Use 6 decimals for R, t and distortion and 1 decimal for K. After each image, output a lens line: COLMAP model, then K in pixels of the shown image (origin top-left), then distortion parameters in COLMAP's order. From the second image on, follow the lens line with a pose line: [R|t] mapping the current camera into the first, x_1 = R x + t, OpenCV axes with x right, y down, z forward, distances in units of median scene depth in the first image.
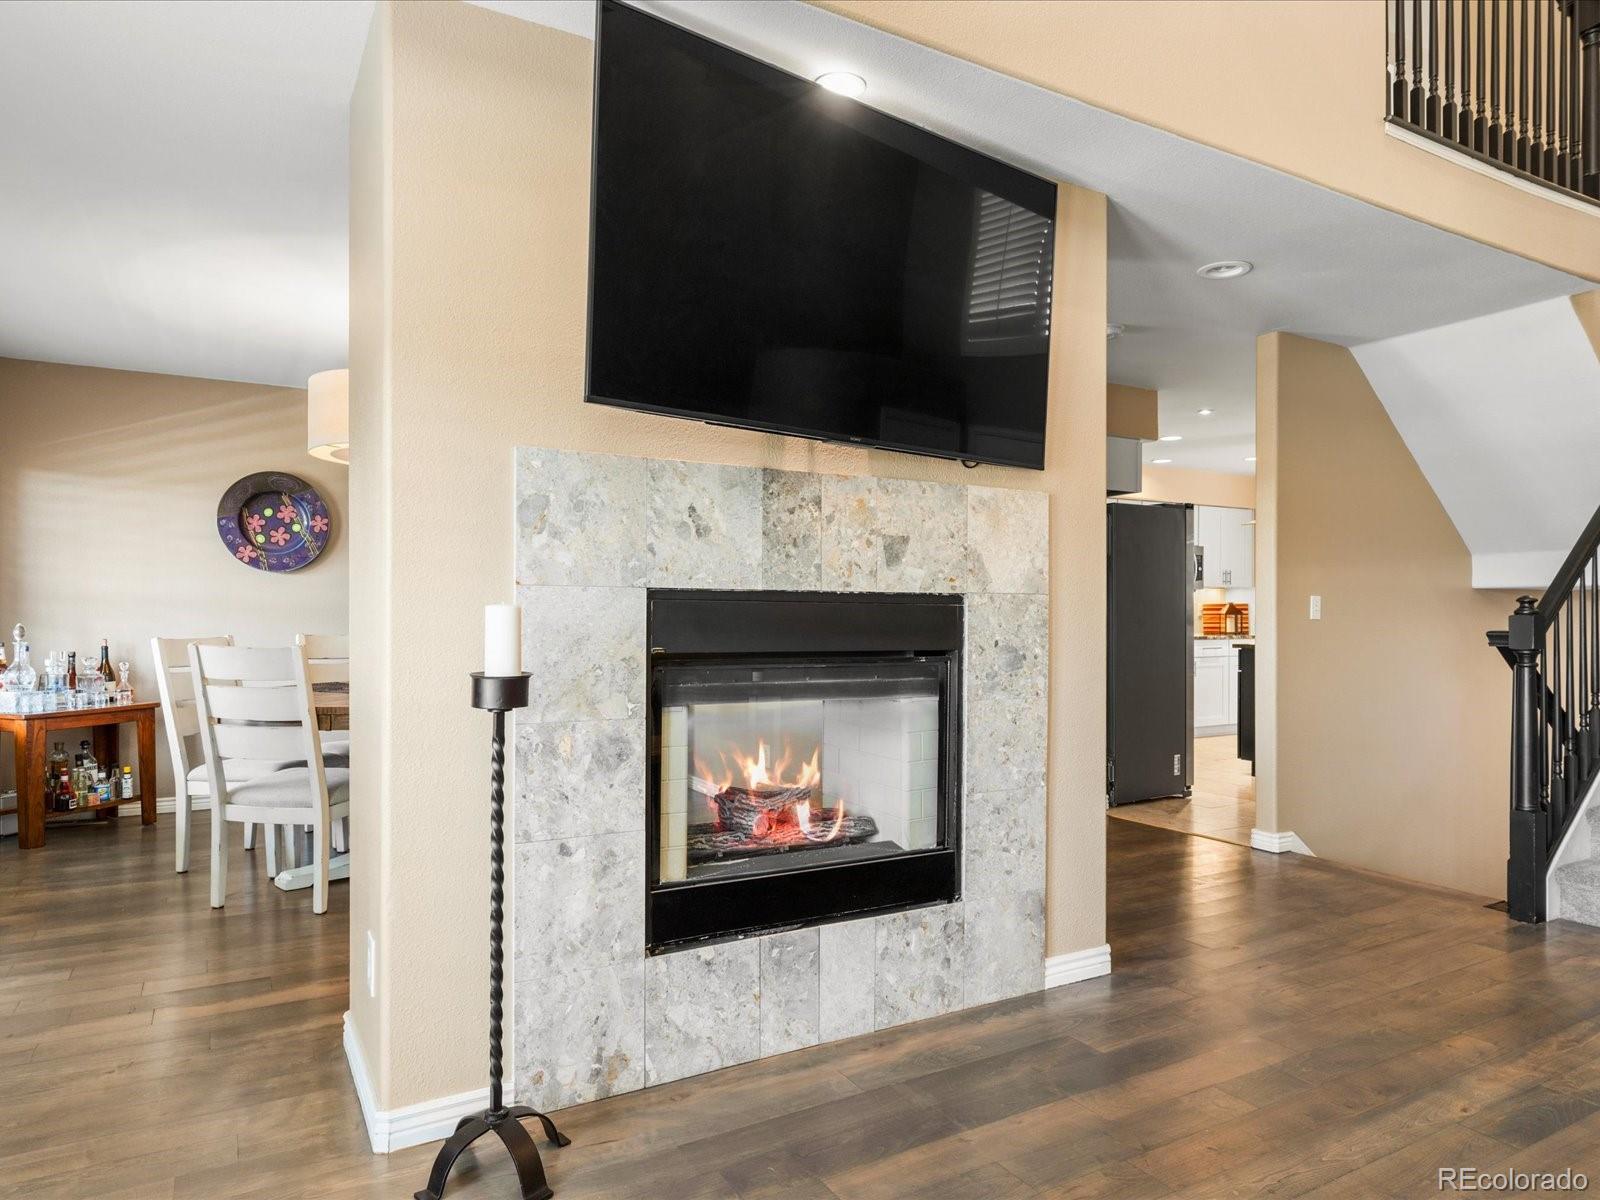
lens RADIAL K [[851.2, 0, 798.4], [0, 851.2, 603.8], [0, 0, 1]] dist [0.002016, 0.002063]
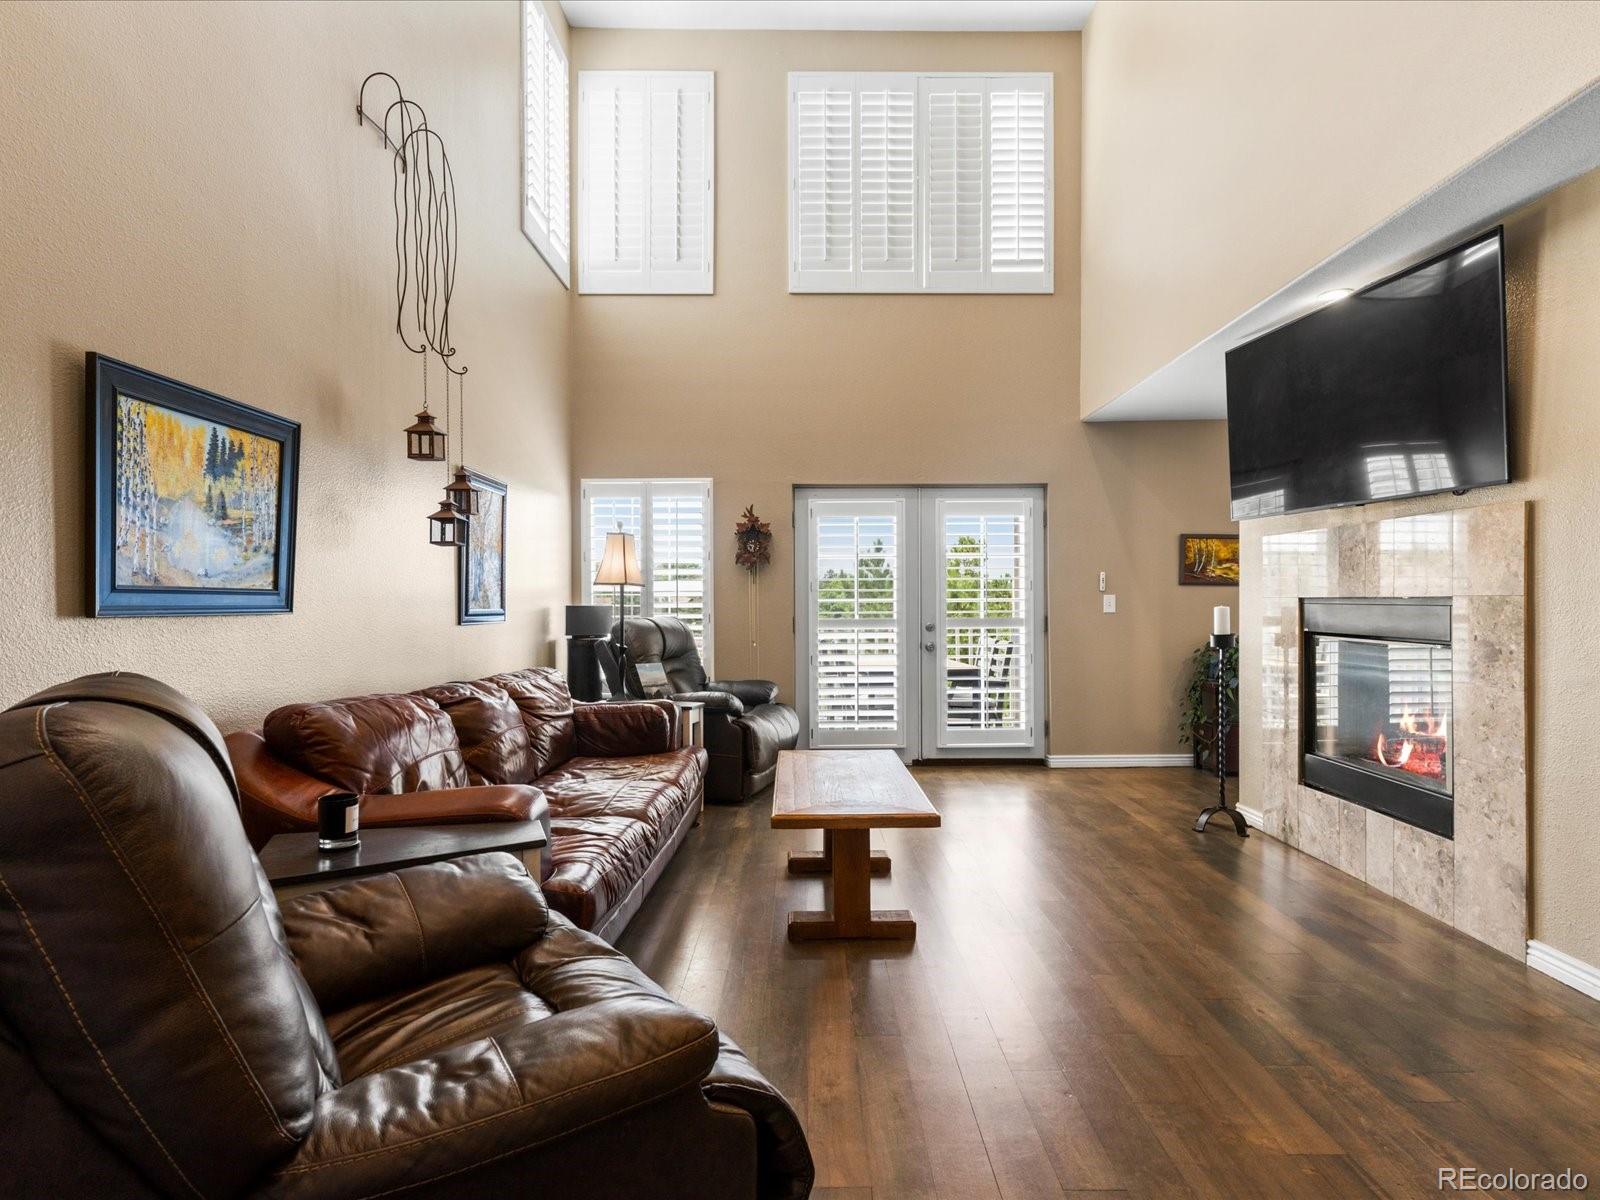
lens RADIAL K [[854.3, 0, 800.0], [0, 854.3, 600.0], [0, 0, 1]] dist [0.002380, 0.000994]
pose [[-0.439887, -0.008879, -0.898009, 1.705506], [-0.000914, 0.999955, -0.009440, 0.005761], [0.898053, -0.003332, -0.439875, 0.670674]]
